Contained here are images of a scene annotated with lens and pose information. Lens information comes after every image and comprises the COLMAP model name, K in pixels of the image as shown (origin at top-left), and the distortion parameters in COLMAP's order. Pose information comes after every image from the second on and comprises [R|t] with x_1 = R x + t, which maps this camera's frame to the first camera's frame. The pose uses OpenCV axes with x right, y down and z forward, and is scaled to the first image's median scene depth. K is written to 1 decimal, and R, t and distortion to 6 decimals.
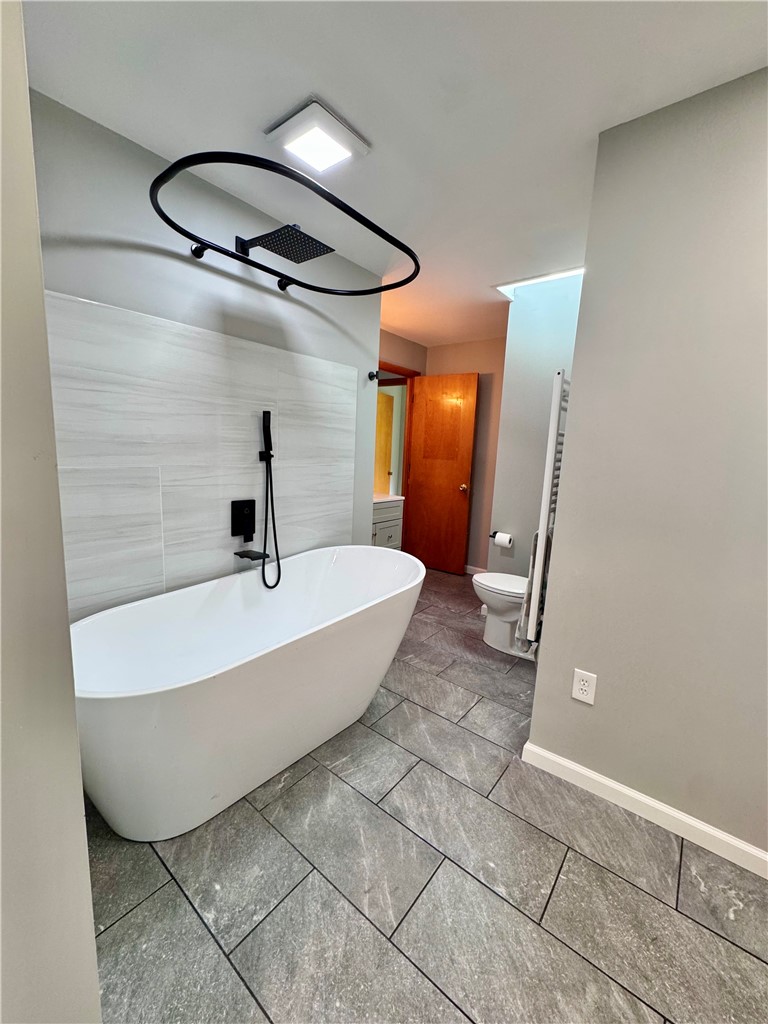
lens RADIAL K [[412.3, 0, 385.0], [0, 412.3, 512.3], [0, 0, 1]] dist [-0.000384, -0.000272]
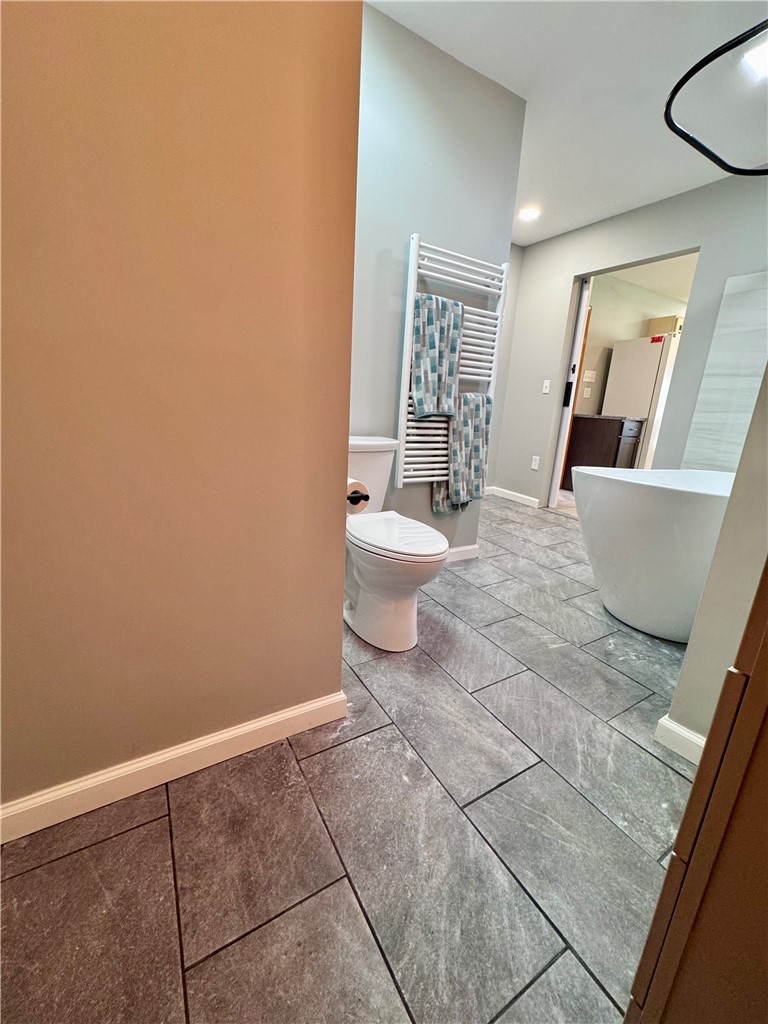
lens RADIAL K [[412.3, 0, 381.4], [0, 412.3, 510.5], [0, 0, 1]] dist [-0.000384, -0.000272]
pose [[-0.932381, -0.185804, 0.310070, 0.181099], [-0.045174, 0.910951, 0.410033, -0.113862], [-0.358645, 0.368300, -0.857747, 1.849293]]
